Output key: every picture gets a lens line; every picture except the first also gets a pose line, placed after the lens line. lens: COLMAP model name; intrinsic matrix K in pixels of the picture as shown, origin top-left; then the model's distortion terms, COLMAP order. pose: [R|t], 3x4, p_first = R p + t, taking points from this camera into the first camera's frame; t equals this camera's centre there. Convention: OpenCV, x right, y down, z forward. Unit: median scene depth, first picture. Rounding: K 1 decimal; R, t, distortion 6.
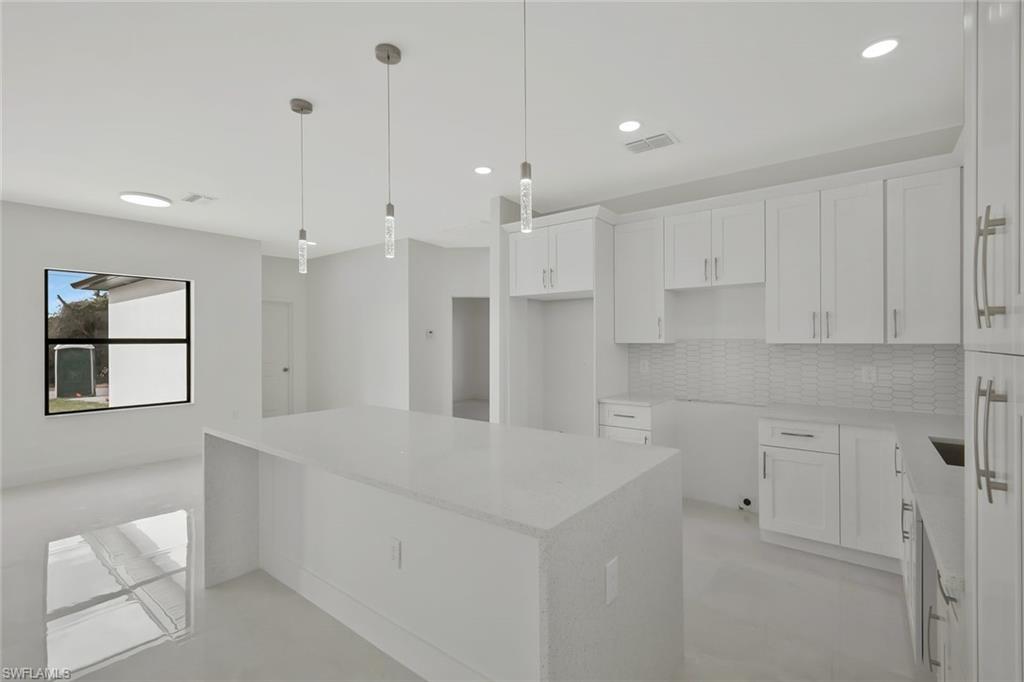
lens RADIAL K [[448.4, 0, 508.1], [0, 448.4, 337.4], [0, 0, 1]] dist [0.001294, -0.000136]
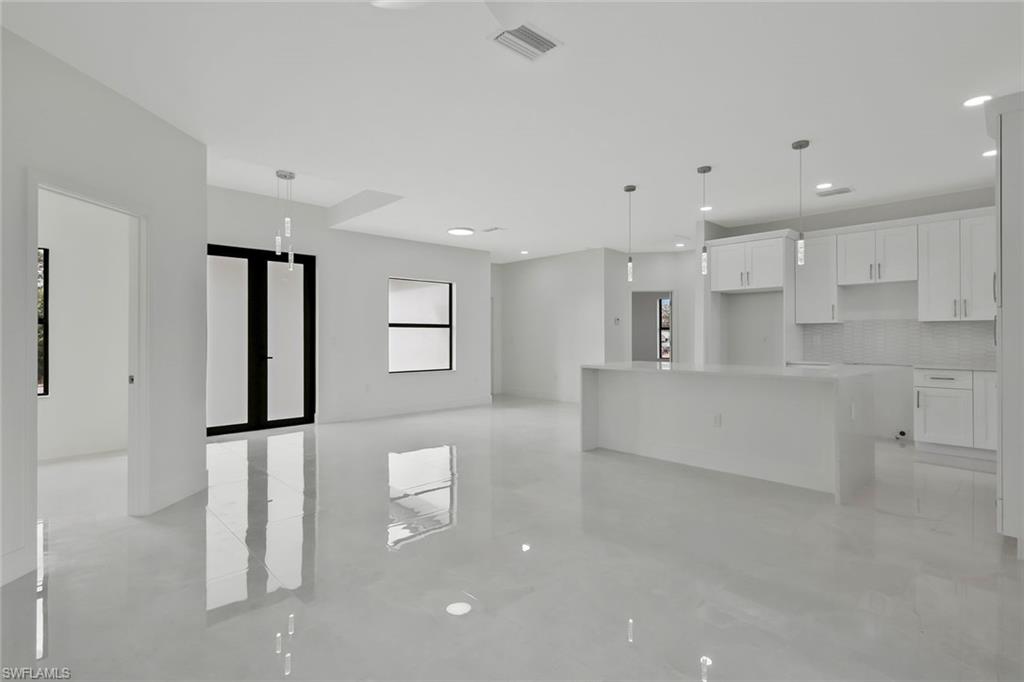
lens RADIAL K [[485.3, 0, 507.7], [0, 485.3, 332.6], [0, 0, 1]] dist [0.004692, 0.000709]
pose [[0.987975, 0.000261, -0.154610, -0.449730], [-0.000843, 0.999993, -0.003698, 0.051369], [0.154608, 0.003784, 0.987969, -0.696201]]
